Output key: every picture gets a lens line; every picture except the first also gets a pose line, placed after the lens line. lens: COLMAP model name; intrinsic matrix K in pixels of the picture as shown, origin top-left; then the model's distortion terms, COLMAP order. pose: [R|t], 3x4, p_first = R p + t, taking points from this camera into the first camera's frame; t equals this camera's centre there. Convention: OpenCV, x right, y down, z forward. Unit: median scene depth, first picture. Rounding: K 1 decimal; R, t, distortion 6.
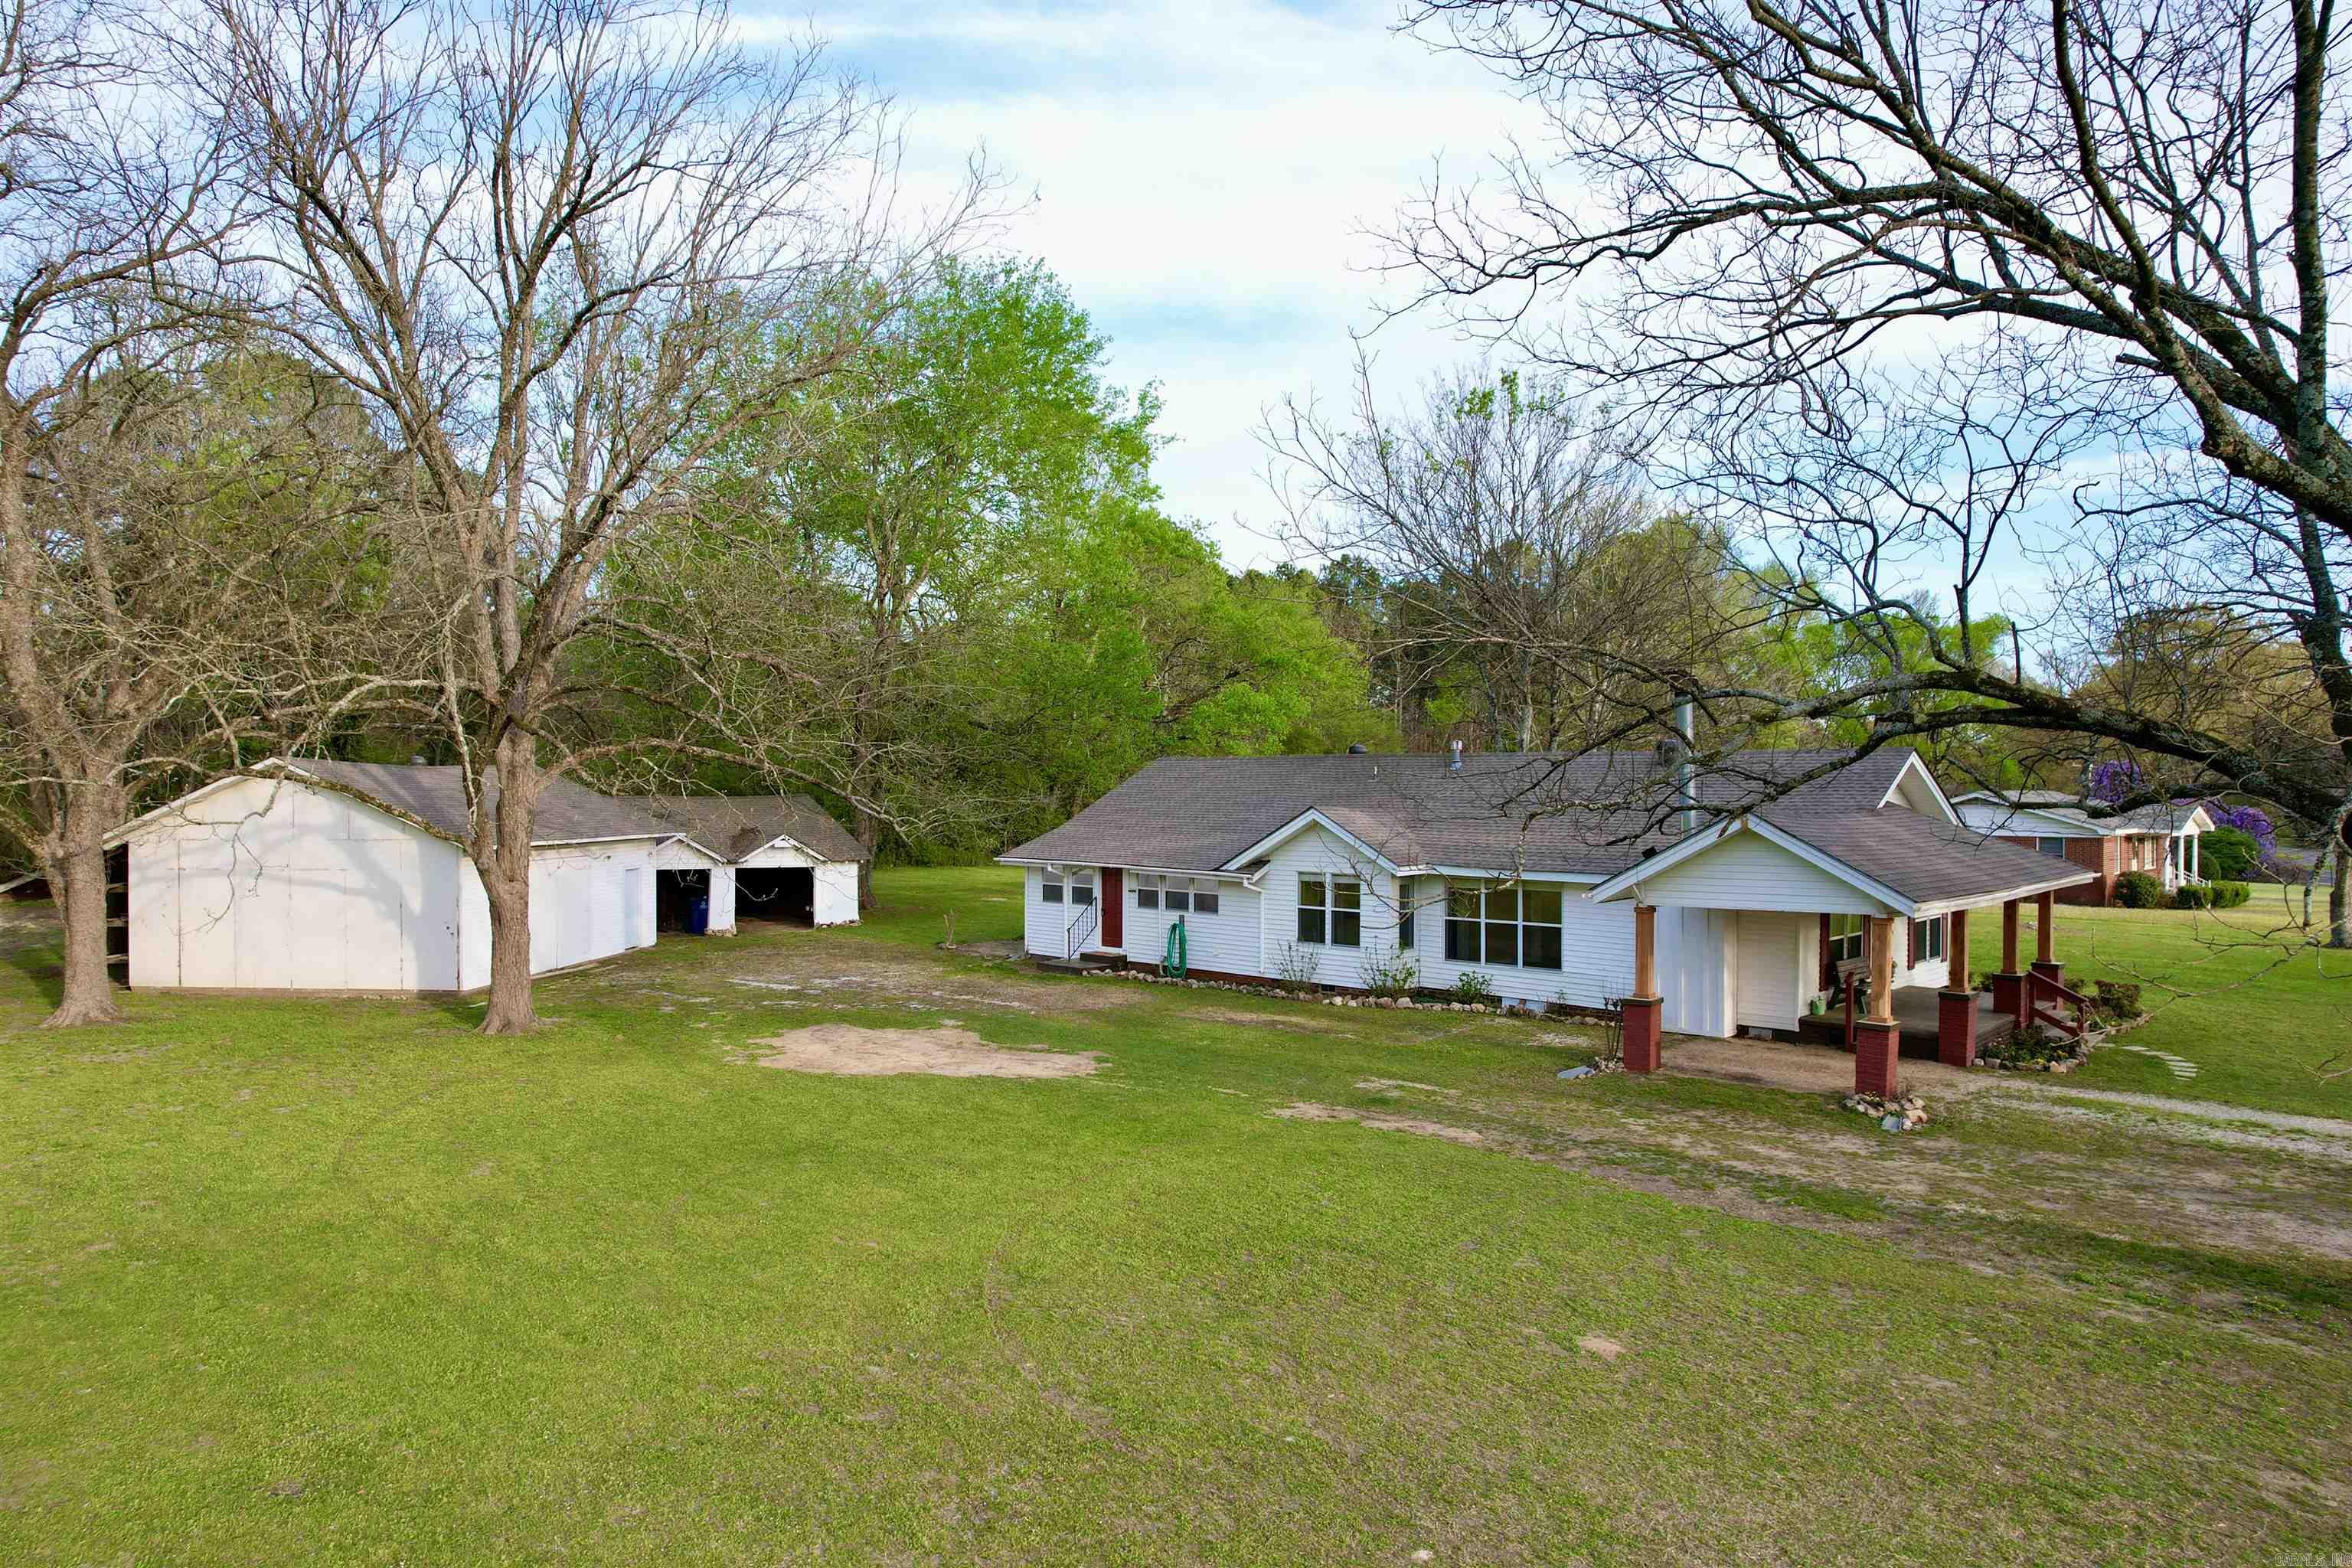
lens RADIAL K [[1496.2, 0, 1166.2], [0, 1496.2, 776.1], [0, 0, 1]] dist [-0.002743, 0.004701]
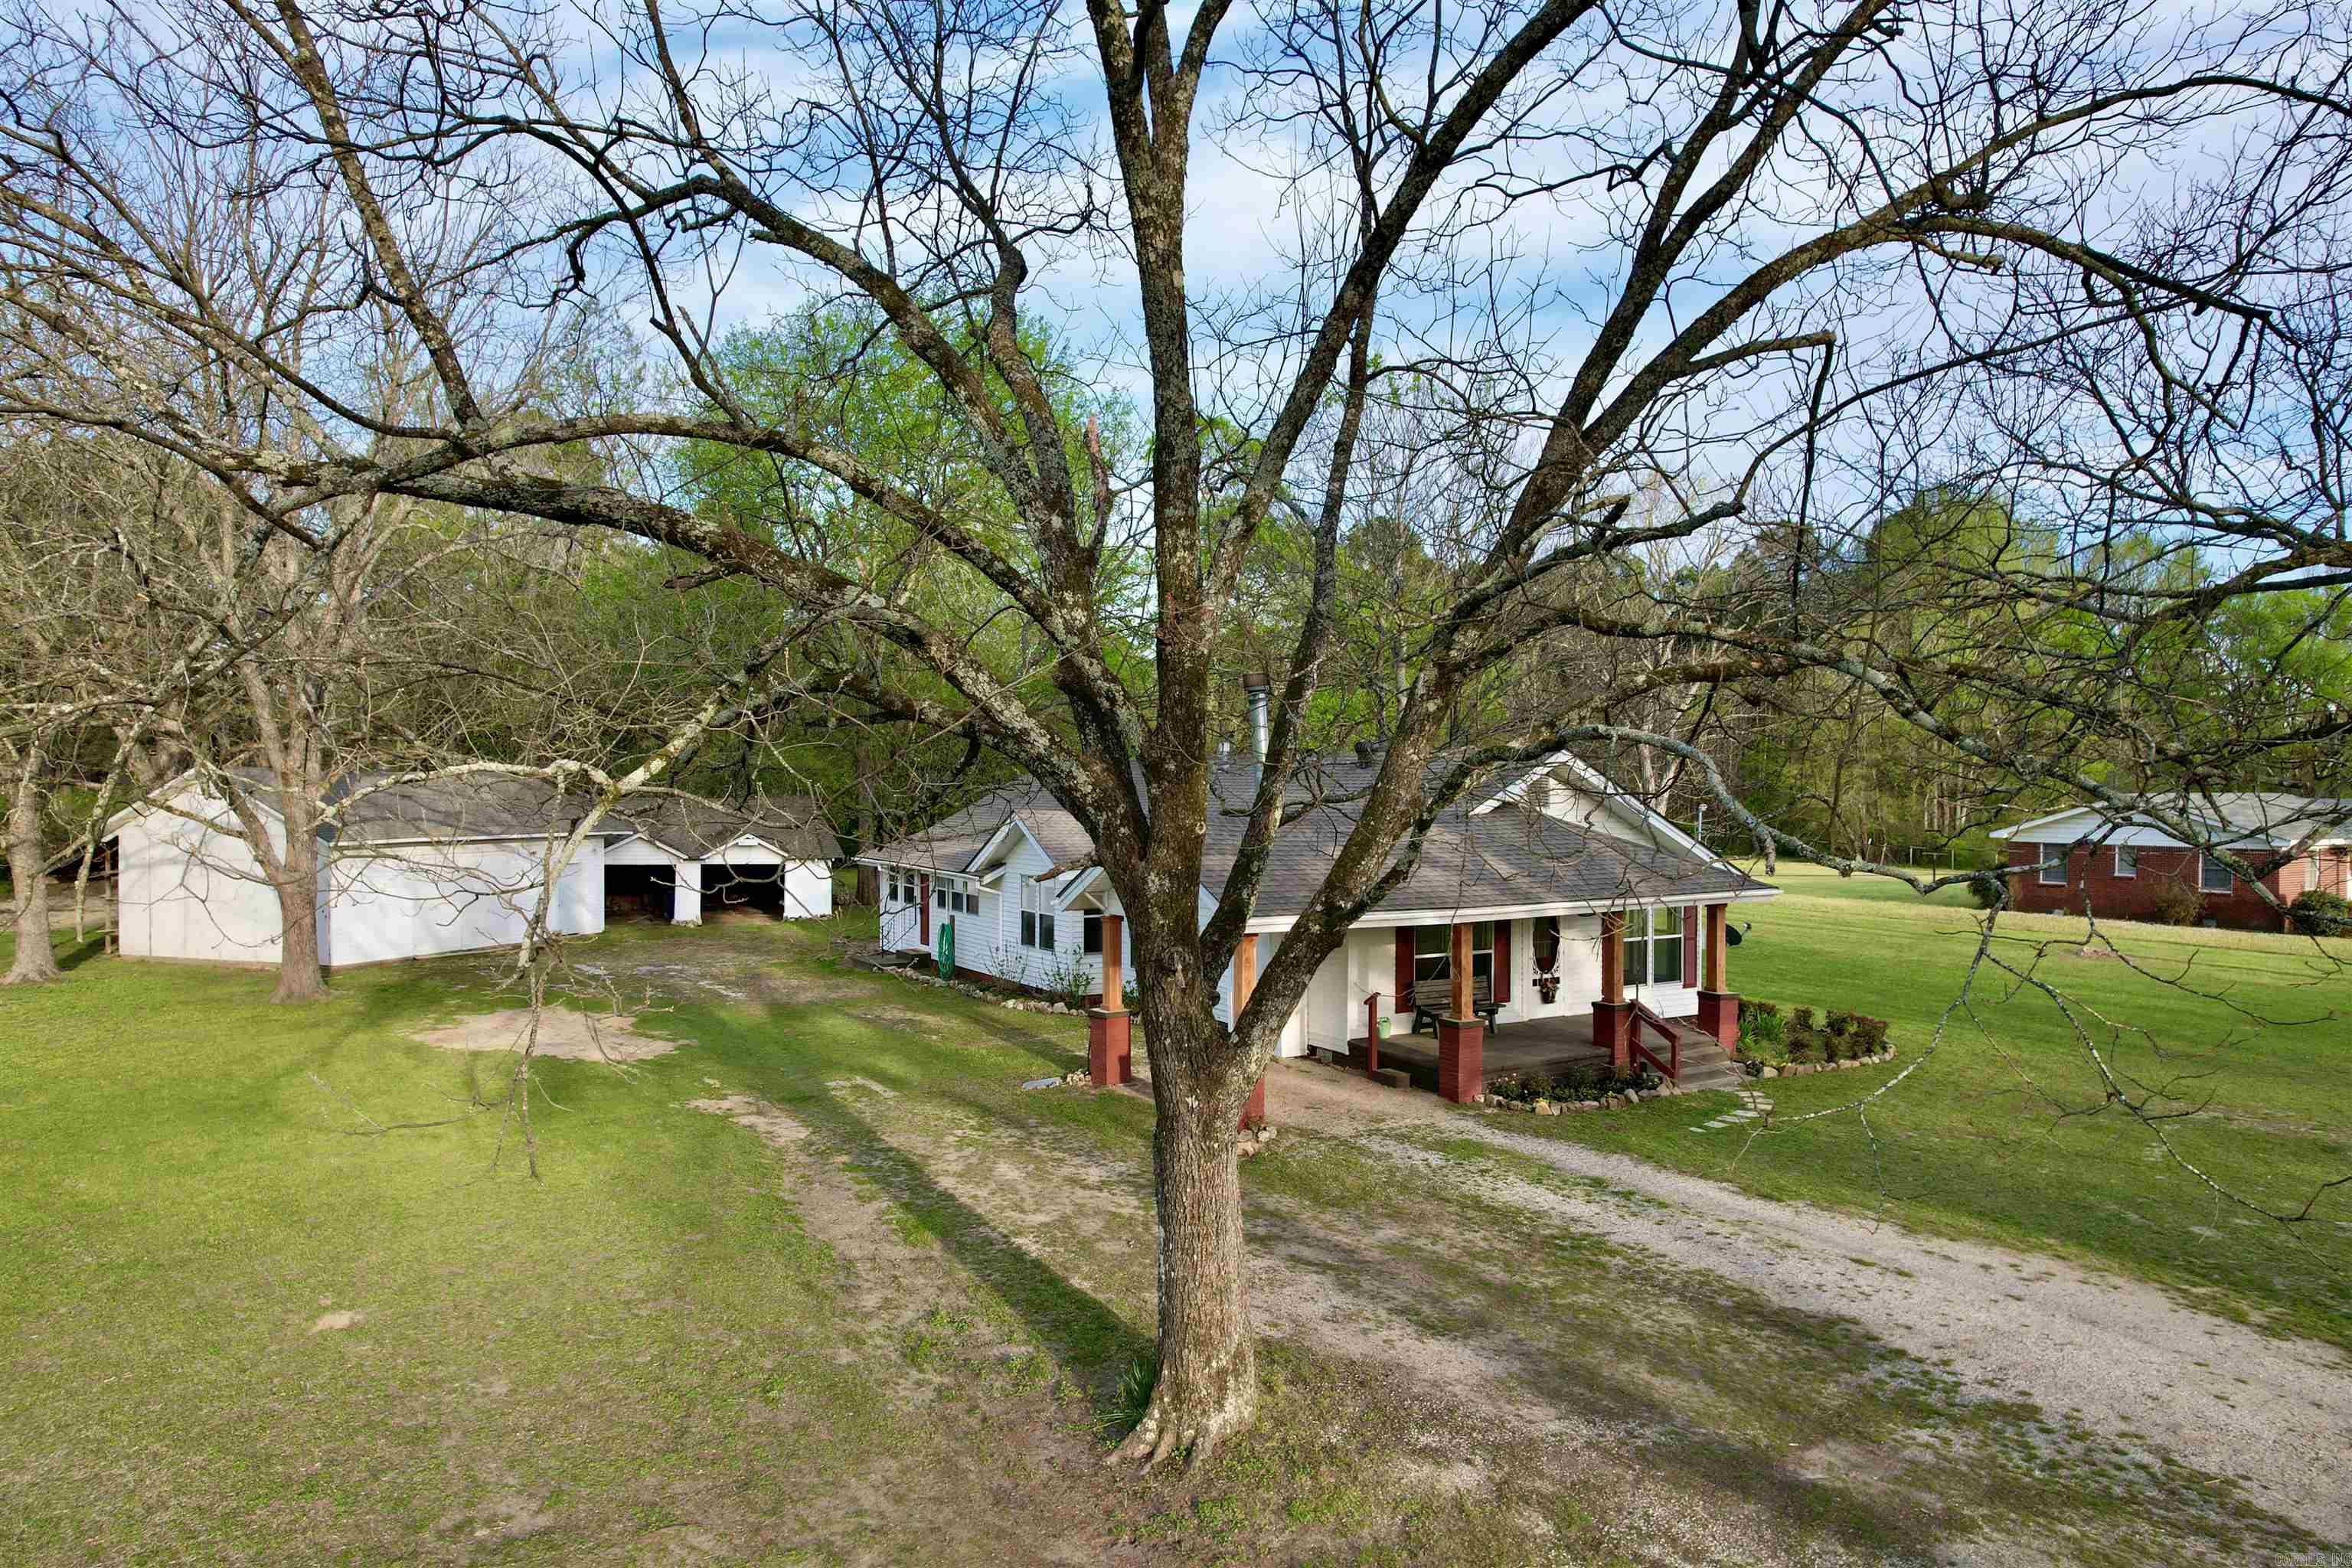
lens RADIAL K [[1496.2, 0, 1166.6], [0, 1496.2, 787.8], [0, 0, 1]] dist [-0.002743, 0.004701]
pose [[0.962461, -0.000639, -0.271419, 0.402397], [0.002630, 0.999972, 0.006969, -0.000639], [0.271407, -0.007421, 0.962436, 0.057482]]
